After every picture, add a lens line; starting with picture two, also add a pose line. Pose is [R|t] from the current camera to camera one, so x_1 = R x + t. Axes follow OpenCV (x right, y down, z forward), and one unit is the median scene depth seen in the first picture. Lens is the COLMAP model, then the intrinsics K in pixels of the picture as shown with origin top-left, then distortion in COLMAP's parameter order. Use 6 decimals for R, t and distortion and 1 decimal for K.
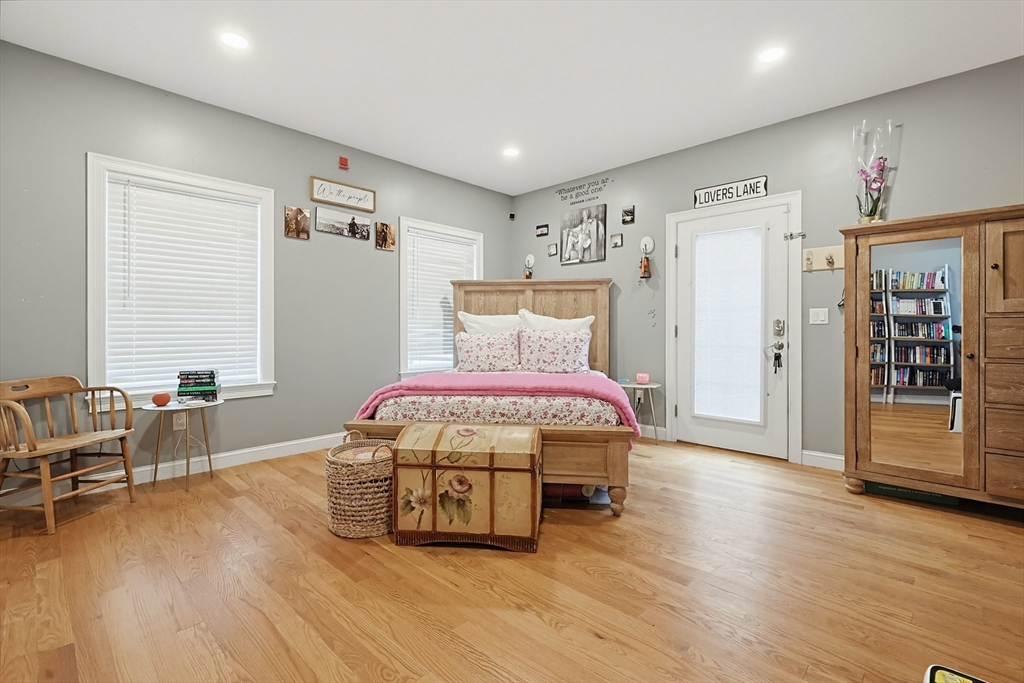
lens RADIAL K [[458.9, 0, 517.1], [0, 458.9, 334.7], [0, 0, 1]] dist [-0.001050, -0.000568]
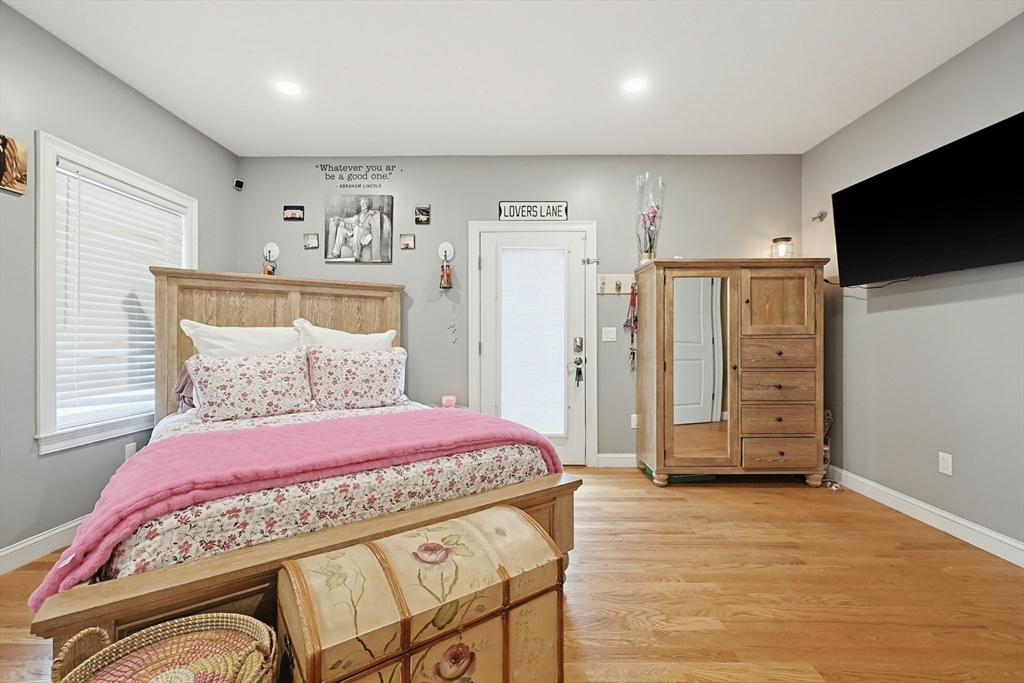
lens RADIAL K [[436.8, 0, 509.6], [0, 436.8, 340.1], [0, 0, 1]] dist [-0.001008, -0.000225]
pose [[0.732165, -0.002539, 0.681122, -0.243912], [0.008115, 0.999955, -0.004996, -0.021179], [-0.681079, 0.009185, 0.732153, 0.349345]]
